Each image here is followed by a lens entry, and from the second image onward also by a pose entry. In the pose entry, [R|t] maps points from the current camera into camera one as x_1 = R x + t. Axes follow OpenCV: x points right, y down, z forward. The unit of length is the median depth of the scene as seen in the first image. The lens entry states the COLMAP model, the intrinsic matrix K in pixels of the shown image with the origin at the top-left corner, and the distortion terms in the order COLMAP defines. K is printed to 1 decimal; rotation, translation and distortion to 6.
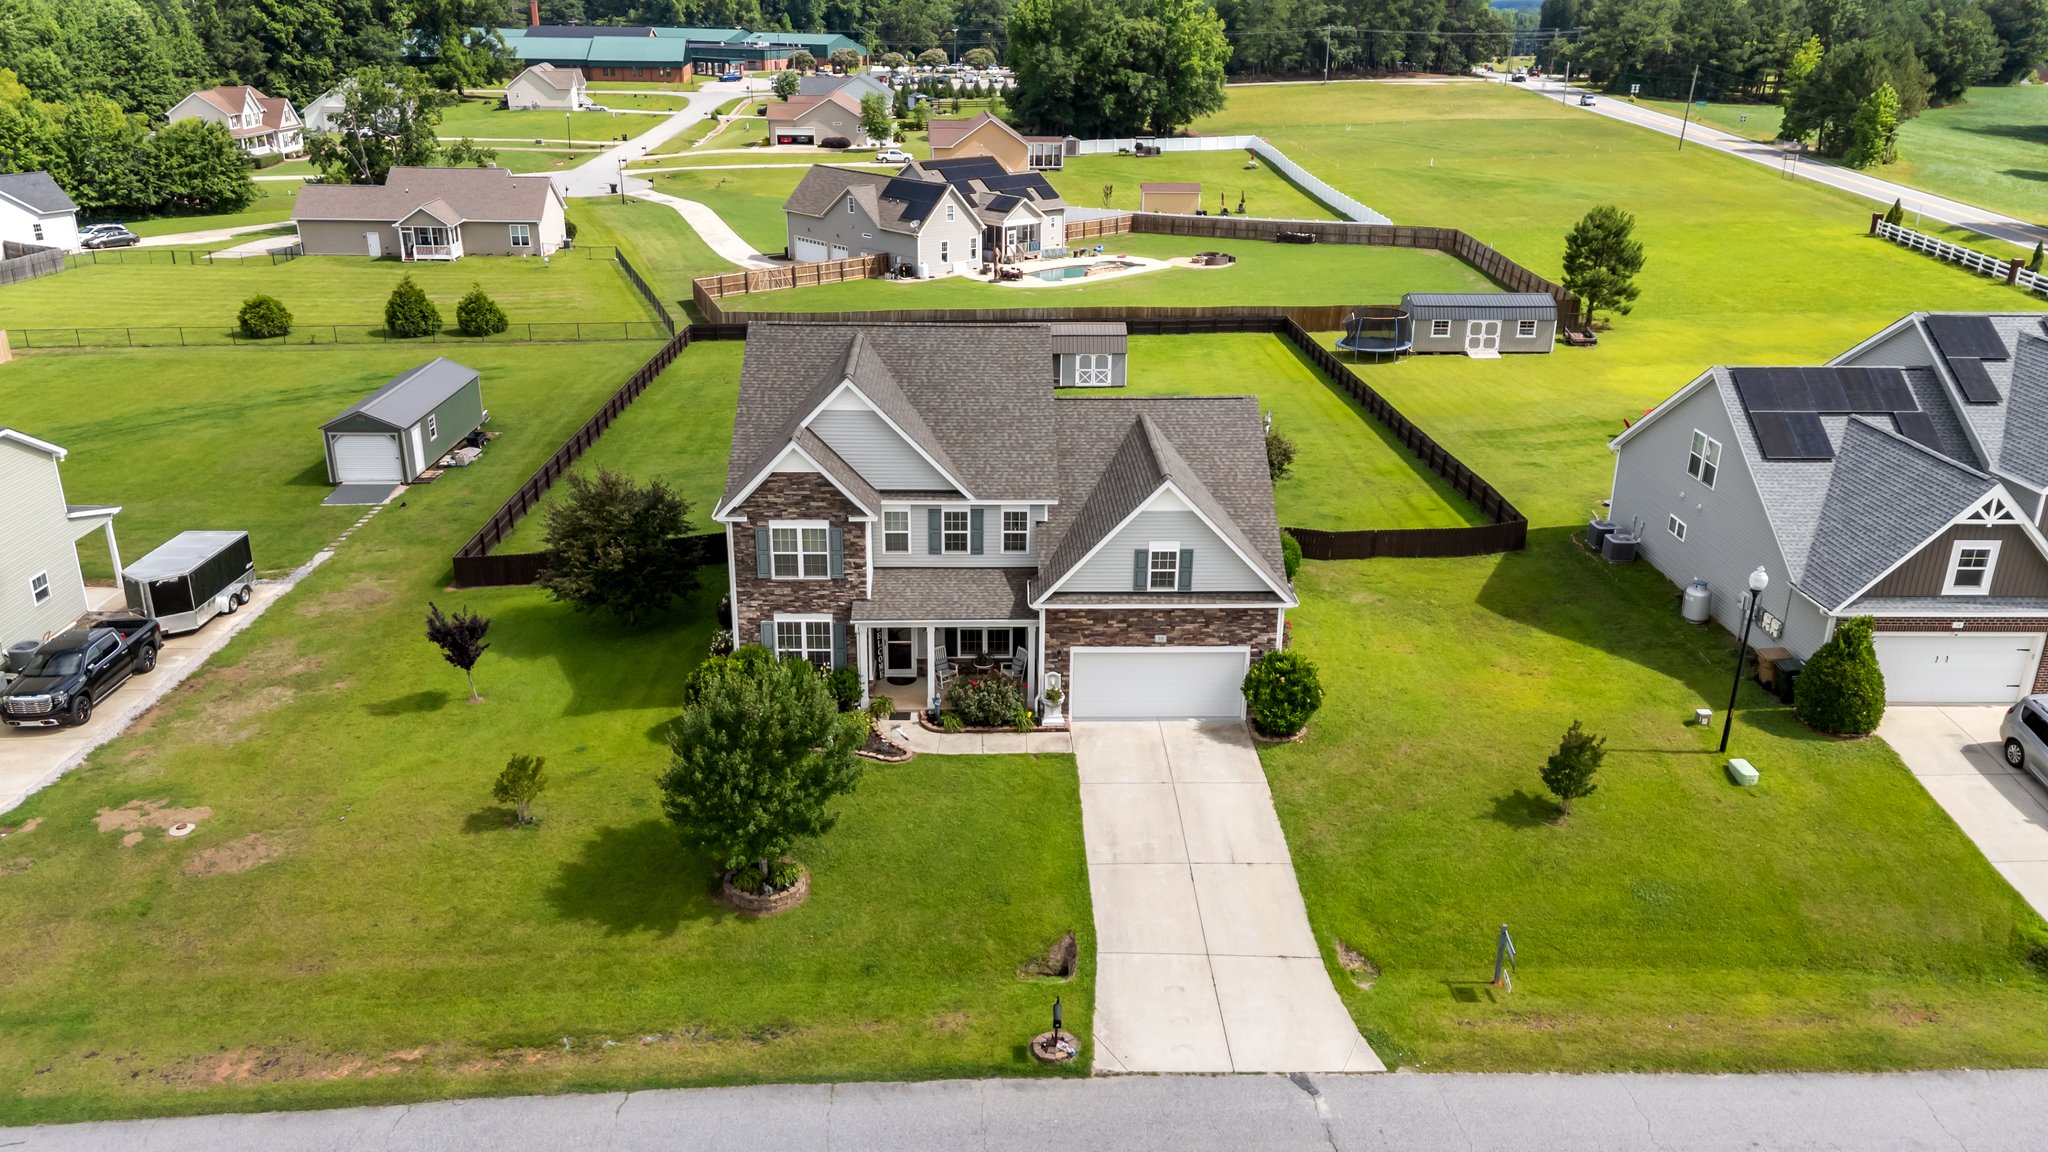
lens RADIAL K [[1515.0, 0, 989.7], [0, 1515.0, 558.9], [0, 0, 1]] dist [0.064445, -0.051046]
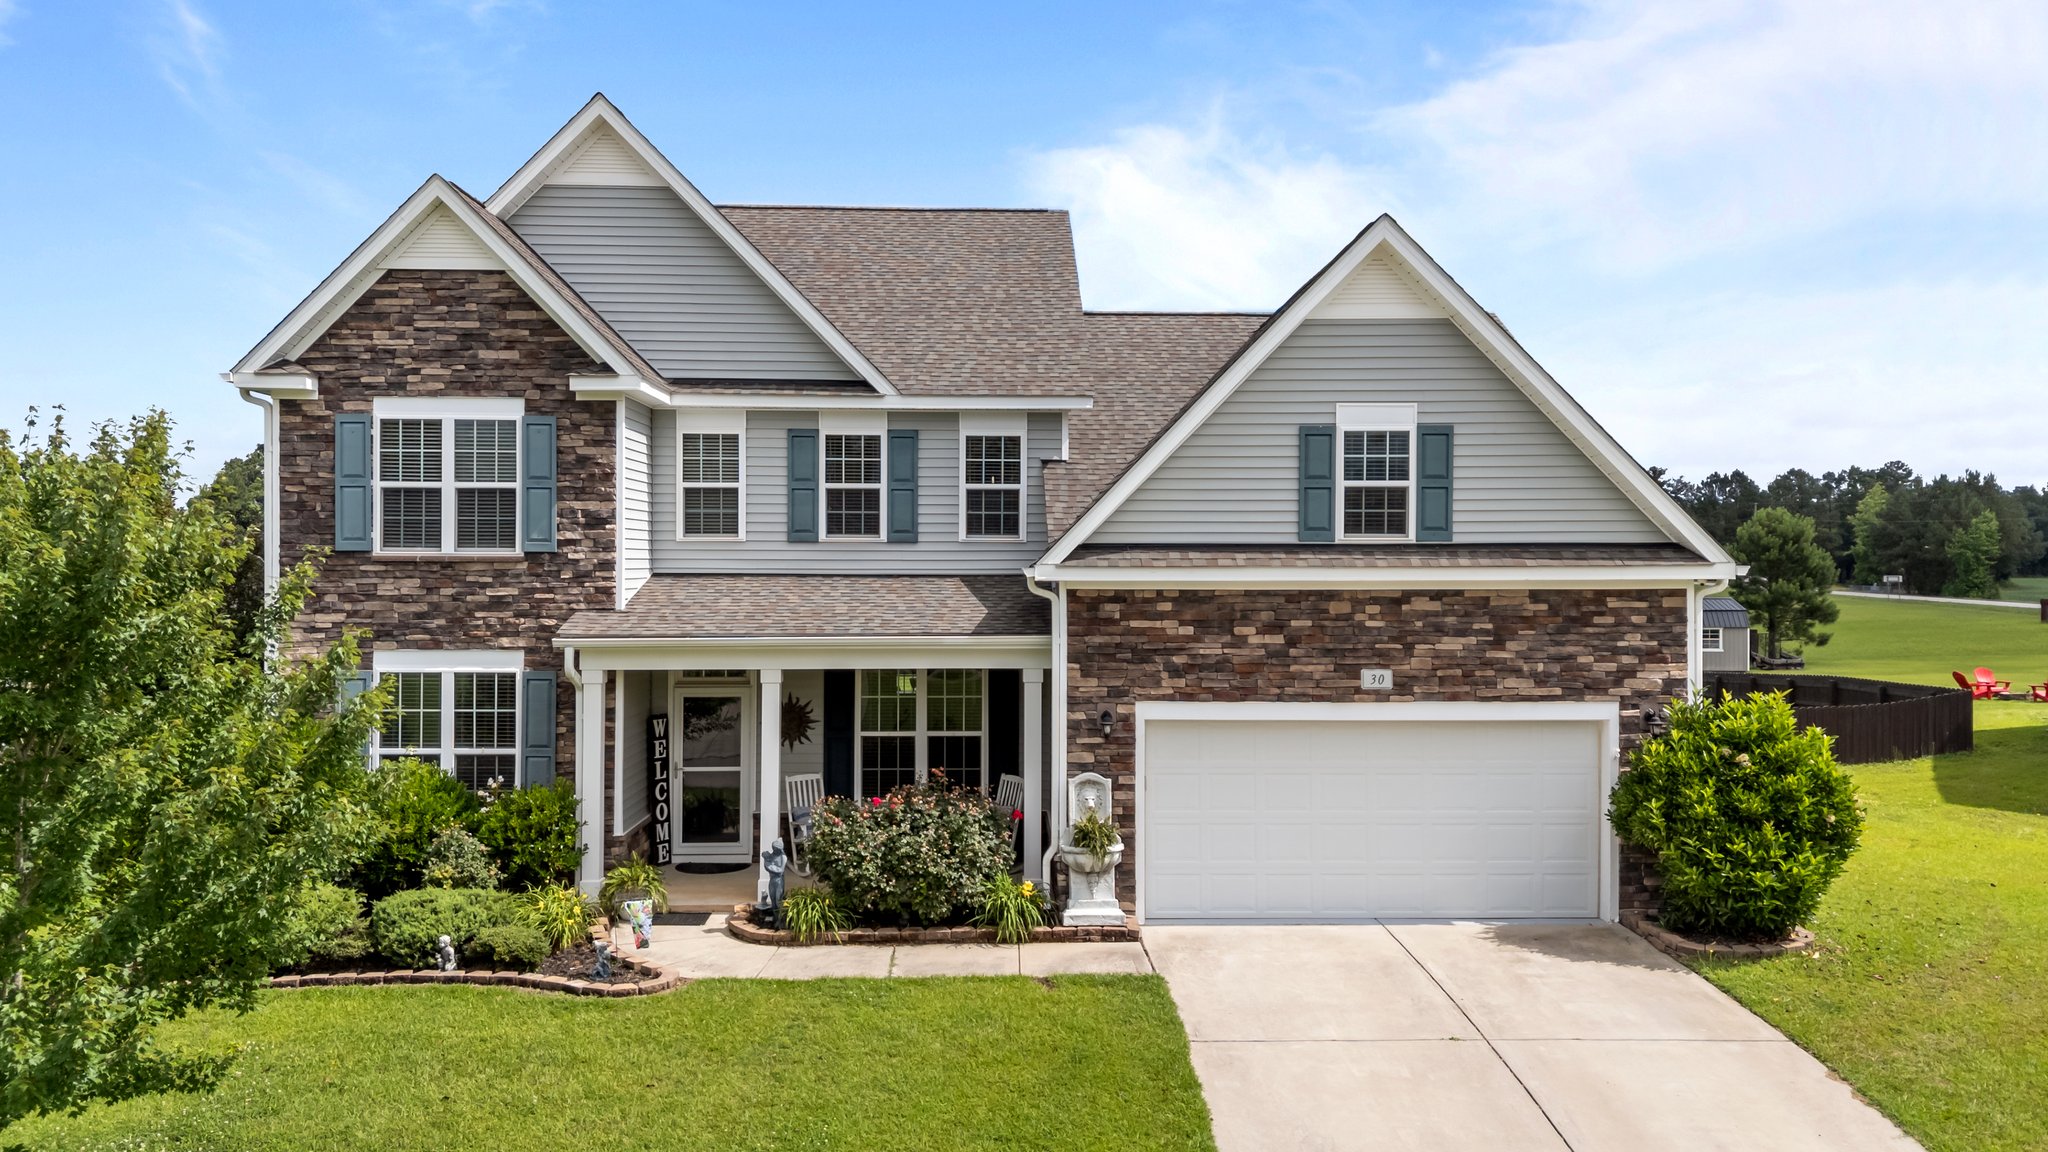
lens RADIAL K [[1515.0, 0, 1009.5], [0, 1515.0, 574.0], [0, 0, 1]] dist [0.064445, -0.051046]
pose [[0.999986, 0.000516, 0.005174, 0.019923], [0.001292, 0.939215, -0.343328, 0.155541], [-0.005037, 0.343330, 0.939201, 0.631441]]
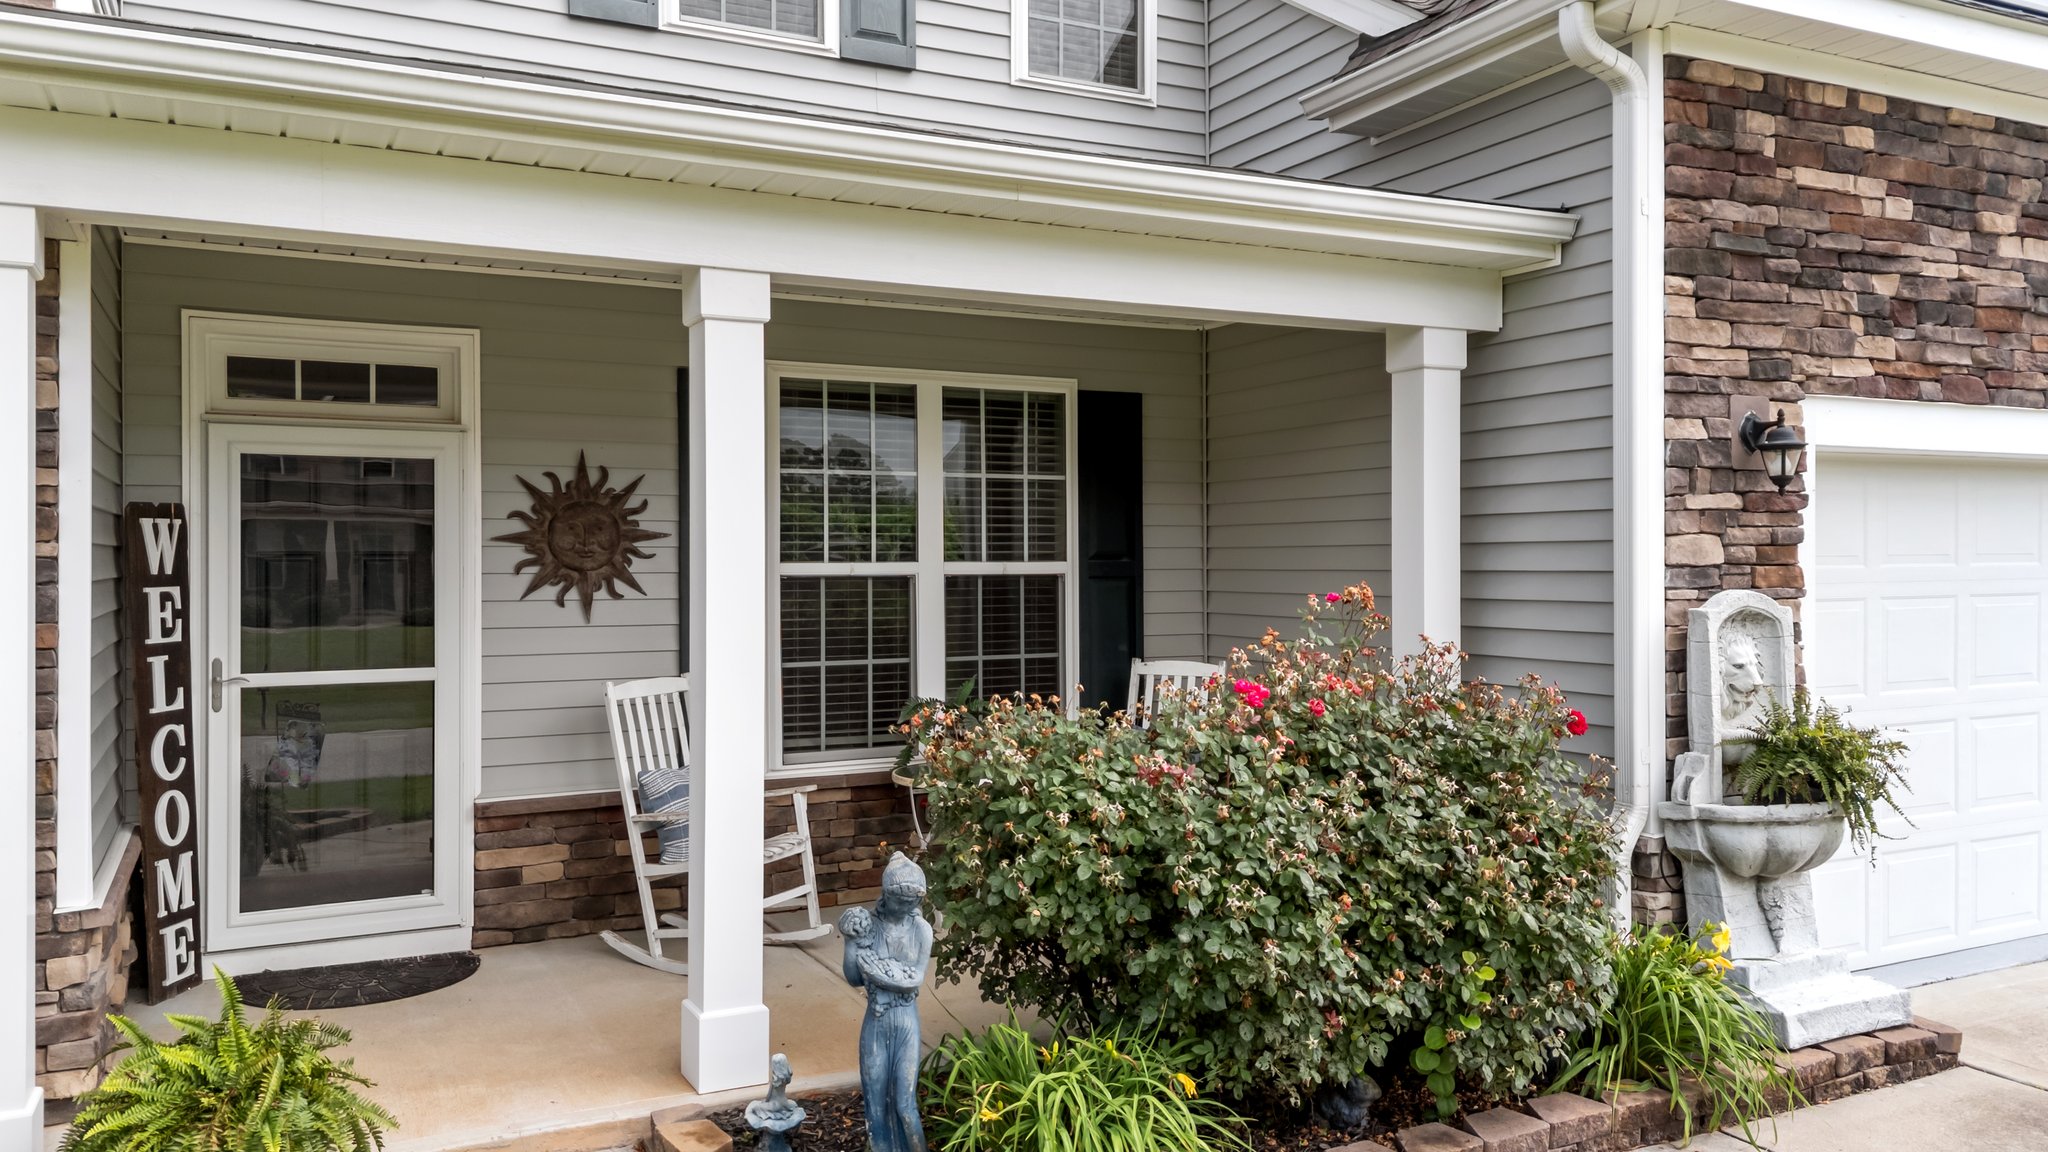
lens RADIAL K [[1515.0, 0, 1011.2], [0, 1515.0, 585.7], [0, 0, 1]] dist [0.064445, -0.051046]
pose [[0.897064, -0.010613, 0.441773, -0.070206], [0.157515, 0.941725, -0.297226, 0.102614], [-0.412874, 0.336216, 0.846459, 0.910623]]
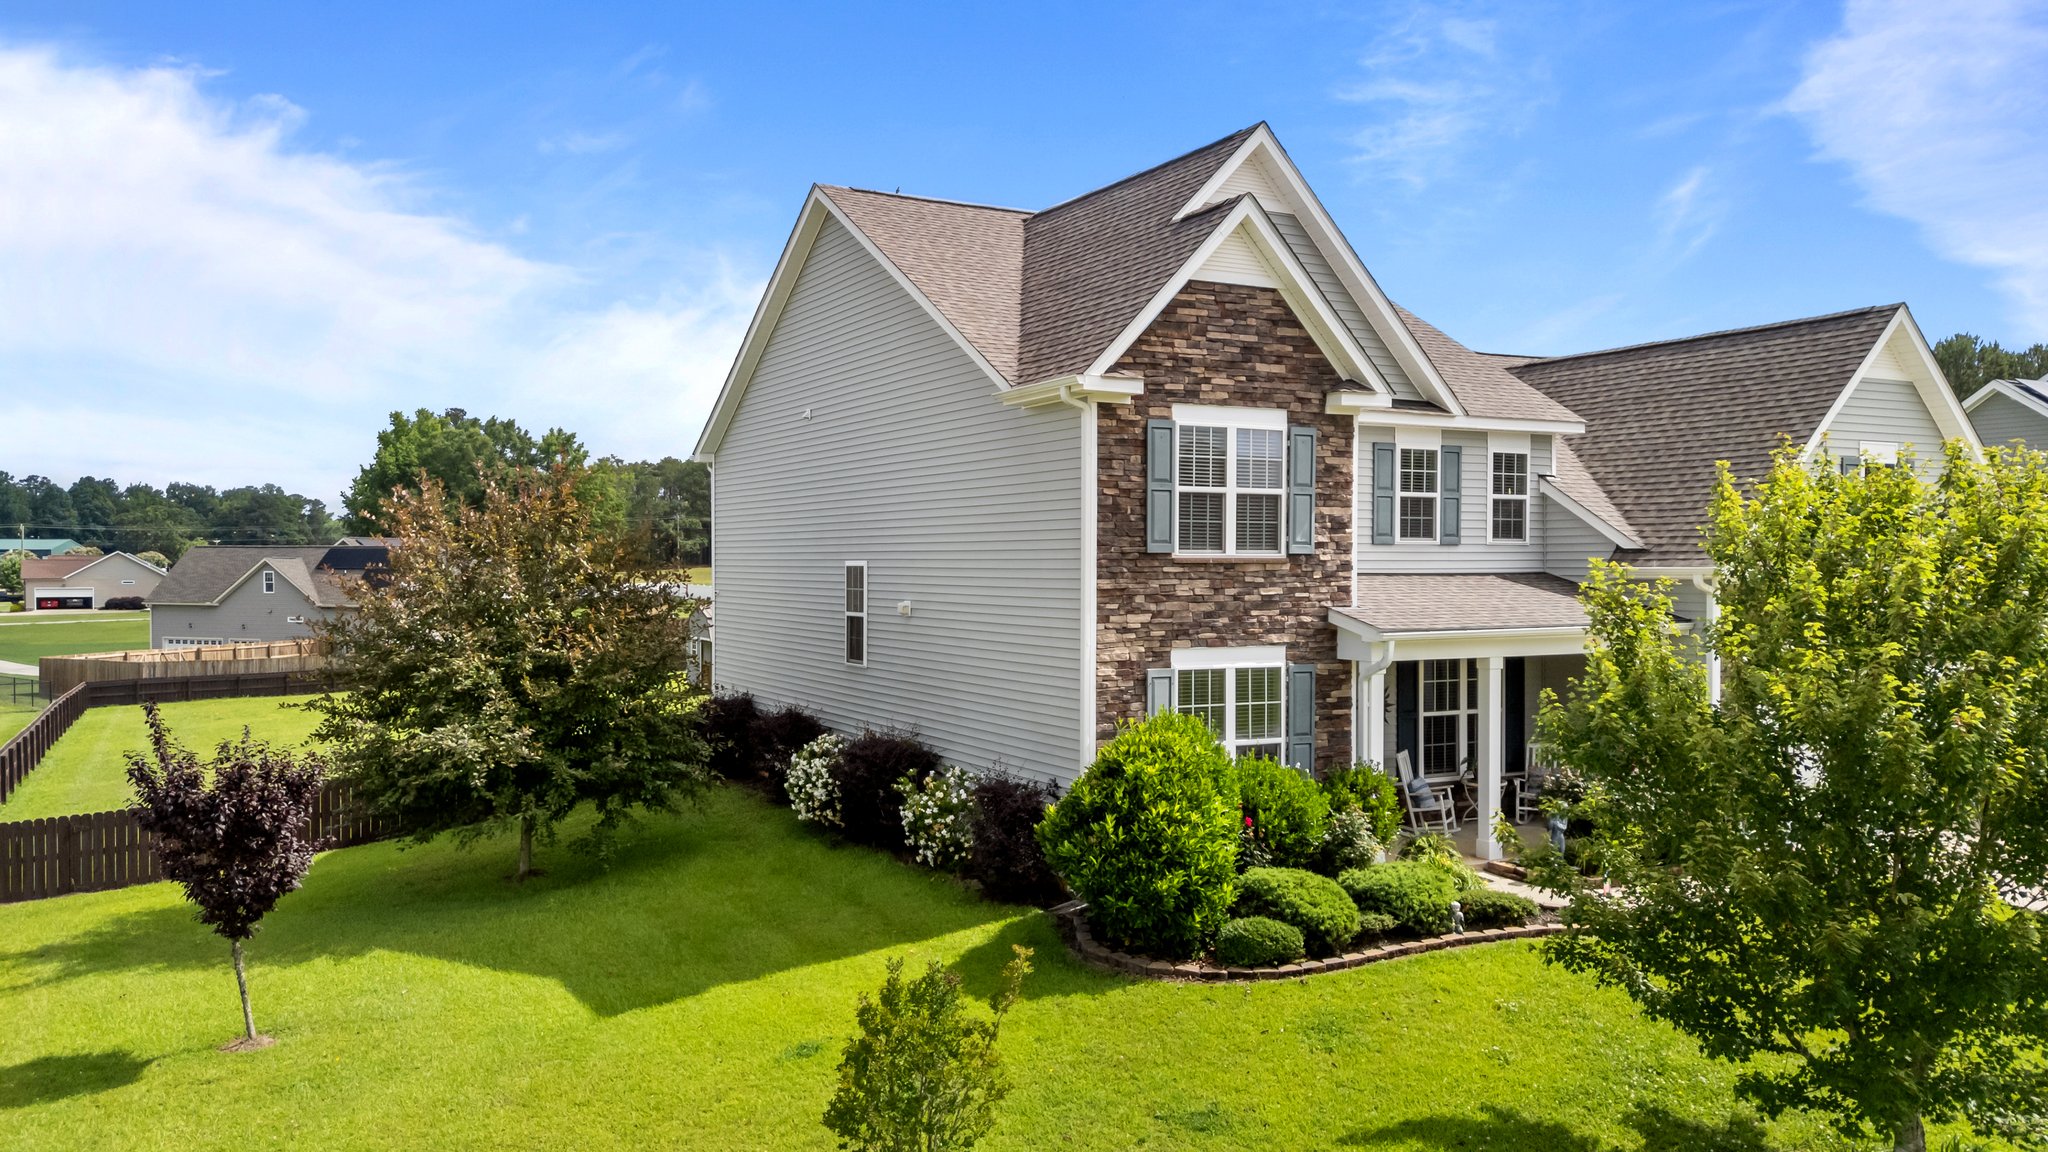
lens RADIAL K [[1515.0, 0, 980.1], [0, 1515.0, 585.4], [0, 0, 1]] dist [0.064445, -0.051046]
pose [[0.889371, -0.009219, 0.457094, -0.377402], [0.160356, 0.942571, -0.292993, 0.132208], [-0.428143, 0.333877, 0.839774, 0.687294]]
